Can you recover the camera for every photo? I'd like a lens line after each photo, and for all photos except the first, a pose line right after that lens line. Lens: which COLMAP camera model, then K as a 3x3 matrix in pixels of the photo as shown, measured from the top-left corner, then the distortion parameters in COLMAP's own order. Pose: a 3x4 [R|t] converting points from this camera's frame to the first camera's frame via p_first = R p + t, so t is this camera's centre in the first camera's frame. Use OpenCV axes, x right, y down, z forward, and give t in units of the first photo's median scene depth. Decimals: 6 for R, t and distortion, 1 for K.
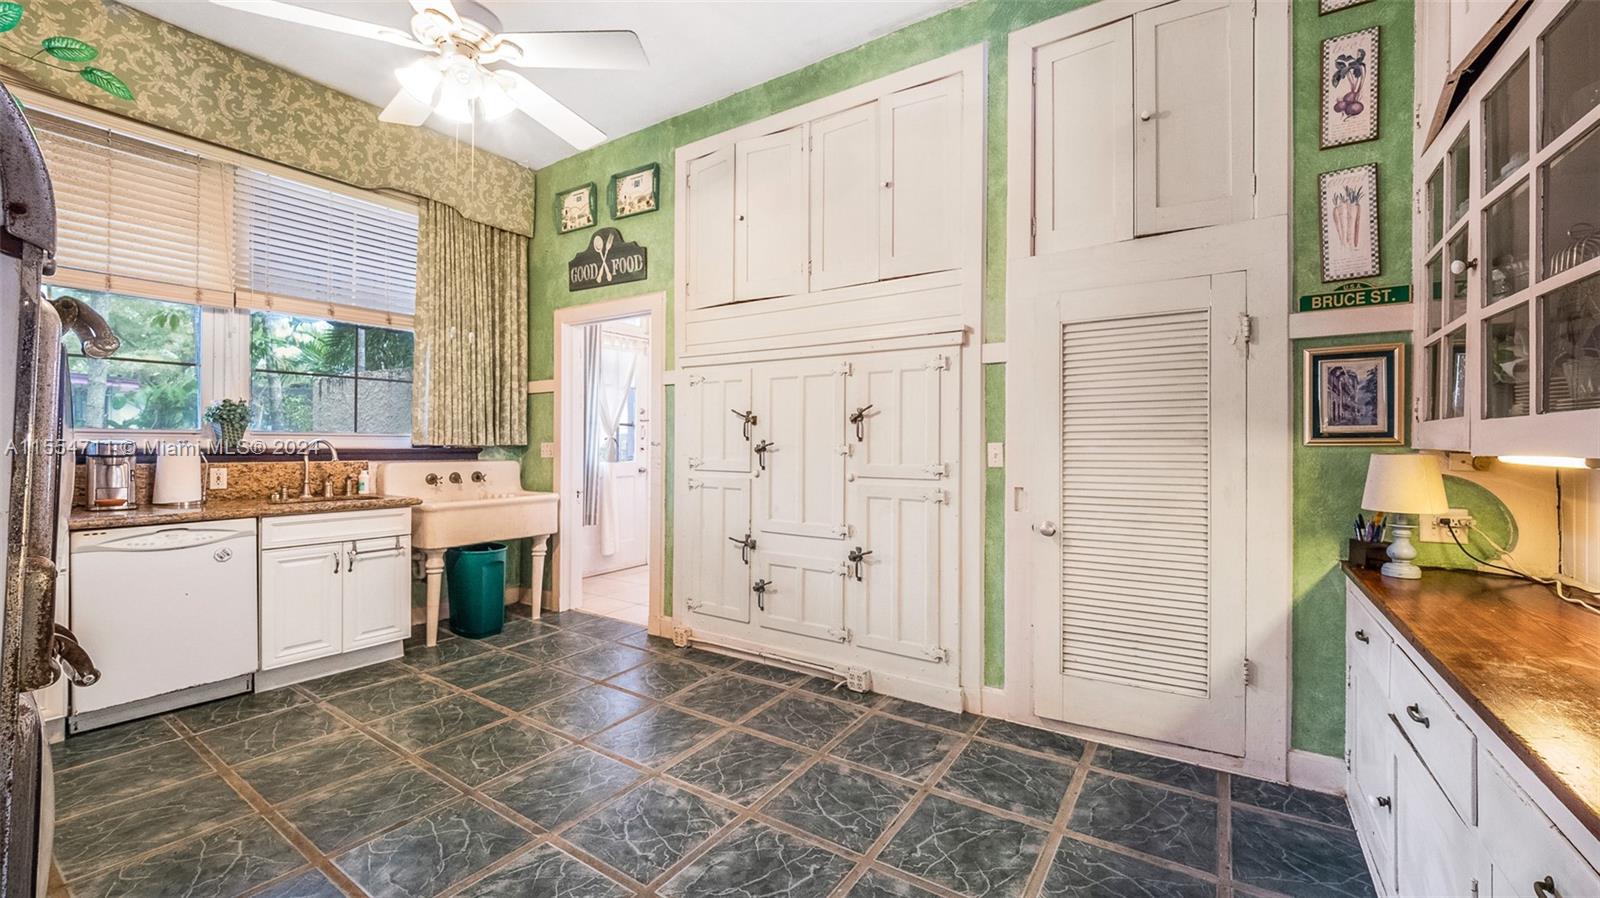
lens RADIAL K [[633.0, 0, 812.7], [0, 633.0, 444.4], [0, 0, 1]] dist [-0.001304, -0.002295]
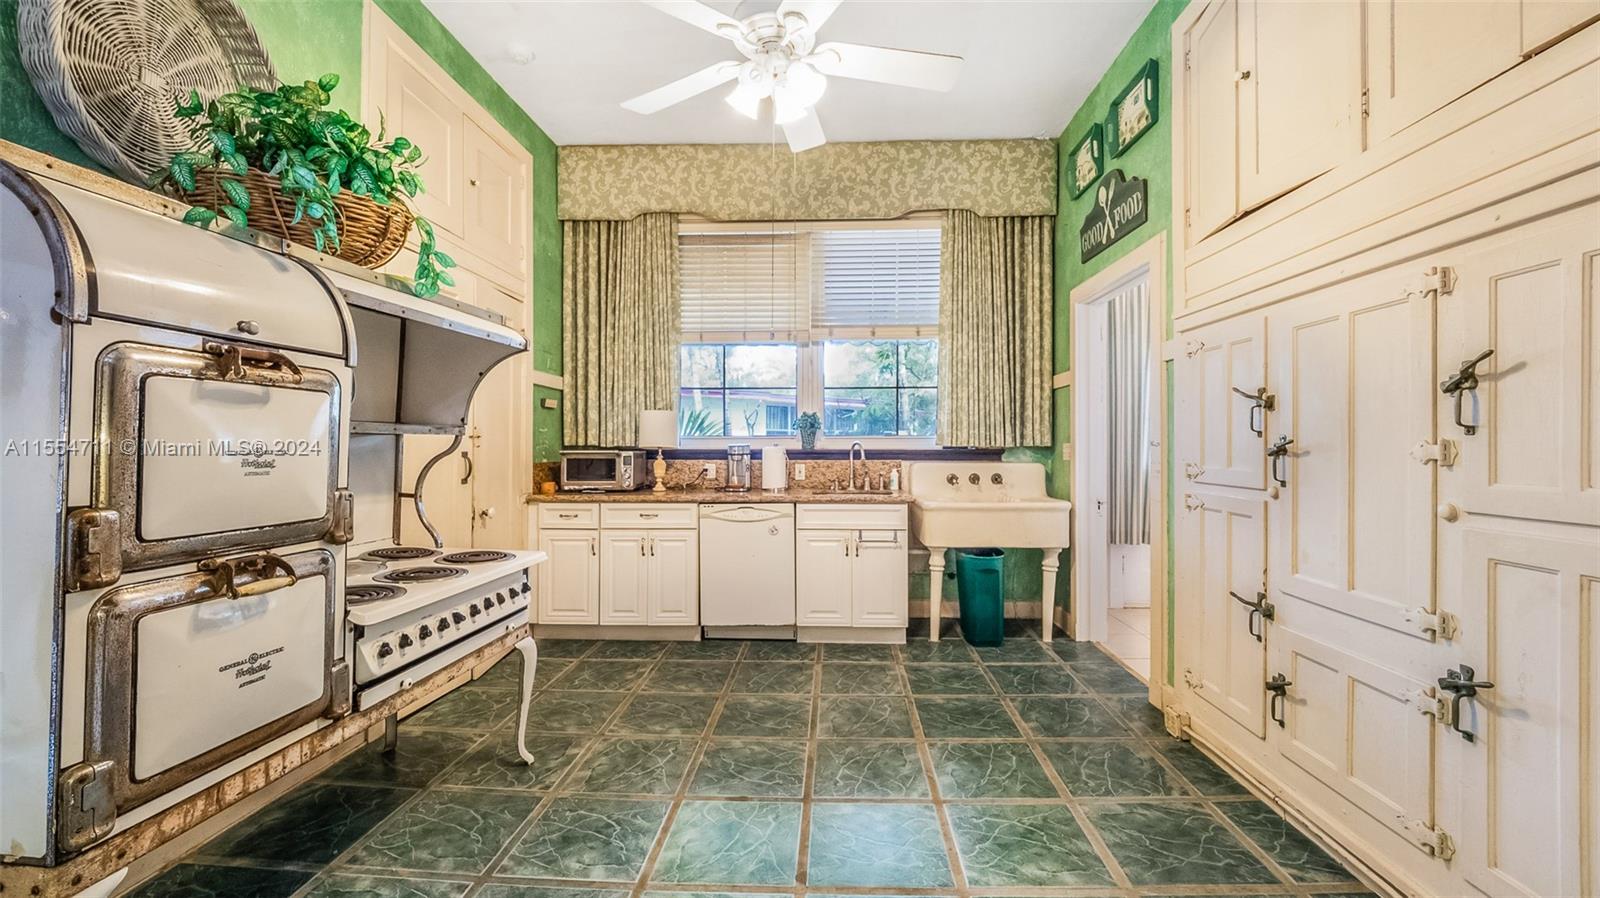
lens RADIAL K [[633.0, 0, 808.3], [0, 633.0, 447.1], [0, 0, 1]] dist [-0.001304, -0.002295]
pose [[0.511968, -0.003186, -0.858999, 0.195627], [0.005421, 0.999985, -0.000478, 0.001516], [0.858988, -0.004412, 0.511977, 0.319574]]
